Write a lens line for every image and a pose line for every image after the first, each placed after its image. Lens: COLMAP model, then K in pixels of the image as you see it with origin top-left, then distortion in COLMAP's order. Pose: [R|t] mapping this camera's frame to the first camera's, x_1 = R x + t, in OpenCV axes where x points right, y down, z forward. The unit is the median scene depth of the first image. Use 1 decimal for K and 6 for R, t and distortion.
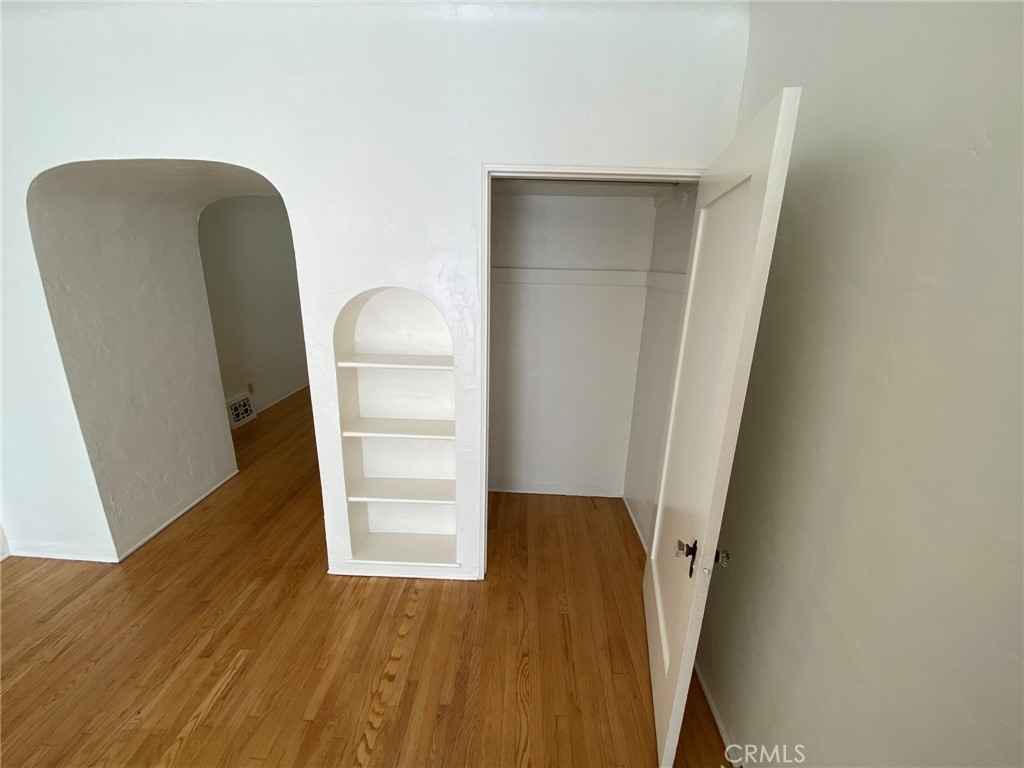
lens RADIAL K [[417.8, 0, 508.2], [0, 417.8, 387.4], [0, 0, 1]] dist [0.053695, -0.033375]
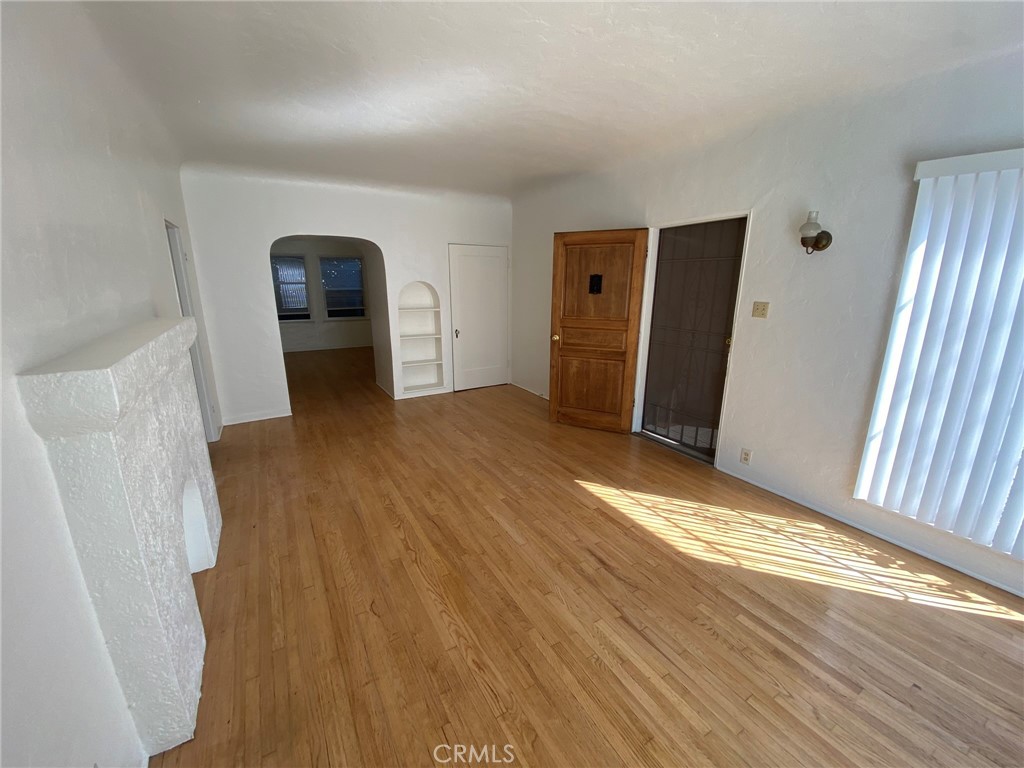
lens RADIAL K [[417.8, 0, 508.2], [0, 417.8, 387.4], [0, 0, 1]] dist [0.053695, -0.033375]
pose [[0.852985, -0.157085, 0.497736, -1.473643], [0.169609, 0.985302, 0.020297, 0.597187], [-0.493608, 0.067107, 0.867091, -1.991209]]
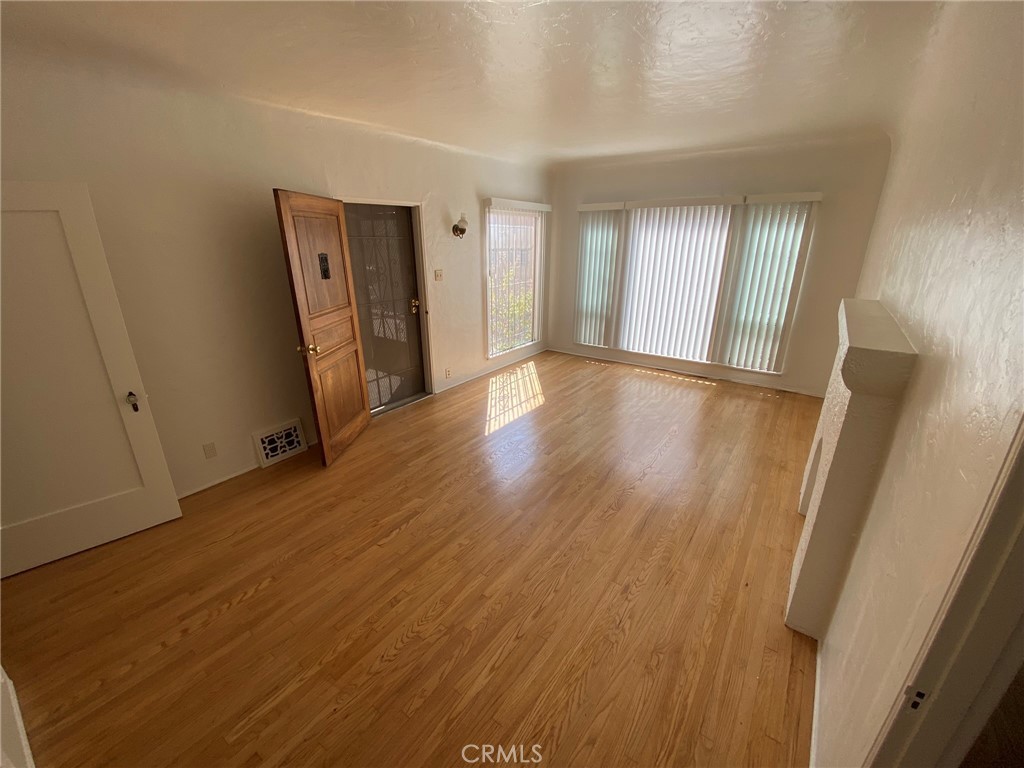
lens RADIAL K [[417.8, 0, 508.2], [0, 417.8, 387.4], [0, 0, 1]] dist [0.053695, -0.033375]
pose [[-0.827622, -0.213323, 0.519167, -1.519794], [0.139624, 0.817639, 0.558544, -0.385527], [-0.543642, 0.534752, -0.646911, 0.968226]]
